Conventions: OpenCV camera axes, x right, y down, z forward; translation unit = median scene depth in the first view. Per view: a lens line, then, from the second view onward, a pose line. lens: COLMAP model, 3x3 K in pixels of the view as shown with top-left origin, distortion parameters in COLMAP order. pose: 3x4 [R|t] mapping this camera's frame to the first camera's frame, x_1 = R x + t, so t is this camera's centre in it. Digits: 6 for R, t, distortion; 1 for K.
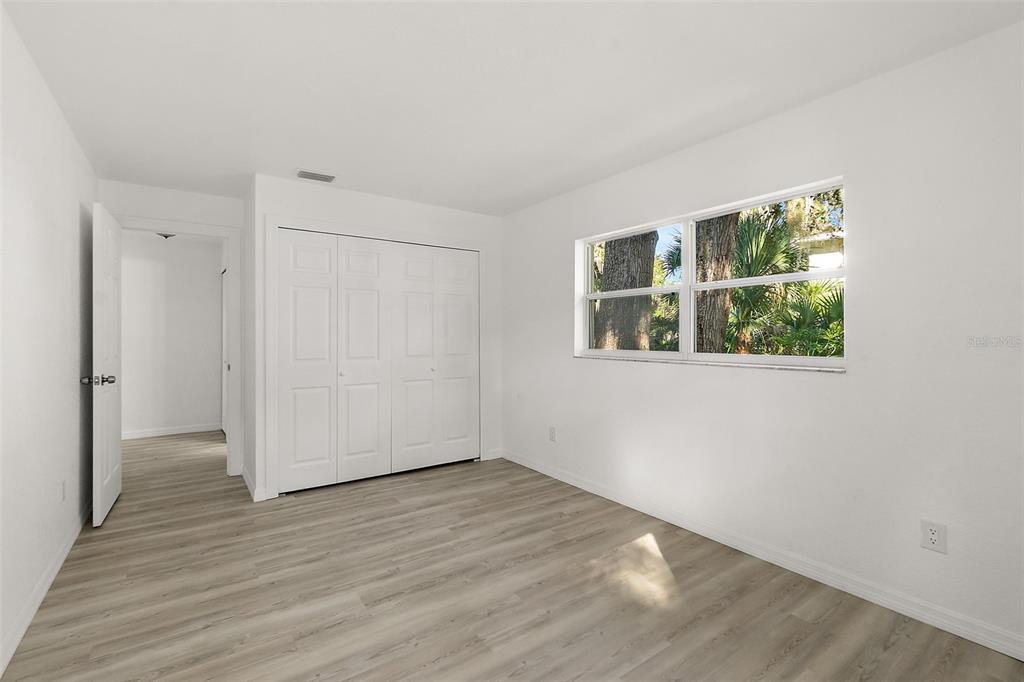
lens RADIAL K [[454.5, 0, 500.5], [0, 454.5, 336.3], [0, 0, 1]] dist [0.002027, 0.000330]
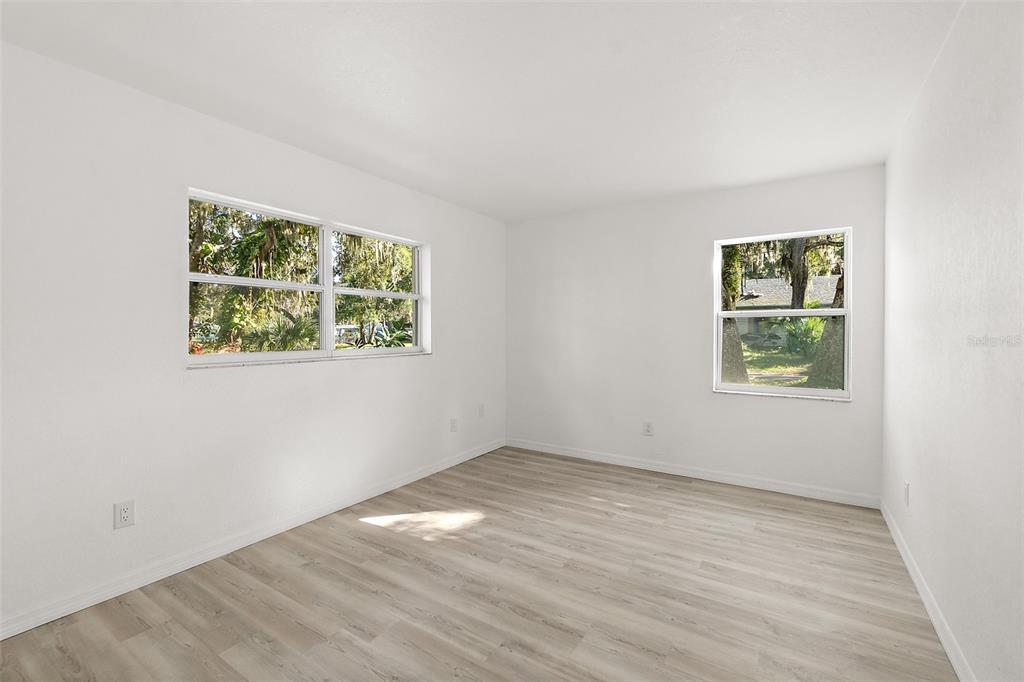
lens RADIAL K [[454.5, 0, 500.5], [0, 454.5, 336.3], [0, 0, 1]] dist [0.002027, 0.000330]
pose [[-0.376234, -0.010661, 0.926463, -0.852981], [-0.001301, 0.999939, 0.010978, -0.009091], [-0.926524, 0.002925, -0.376225, 1.193936]]
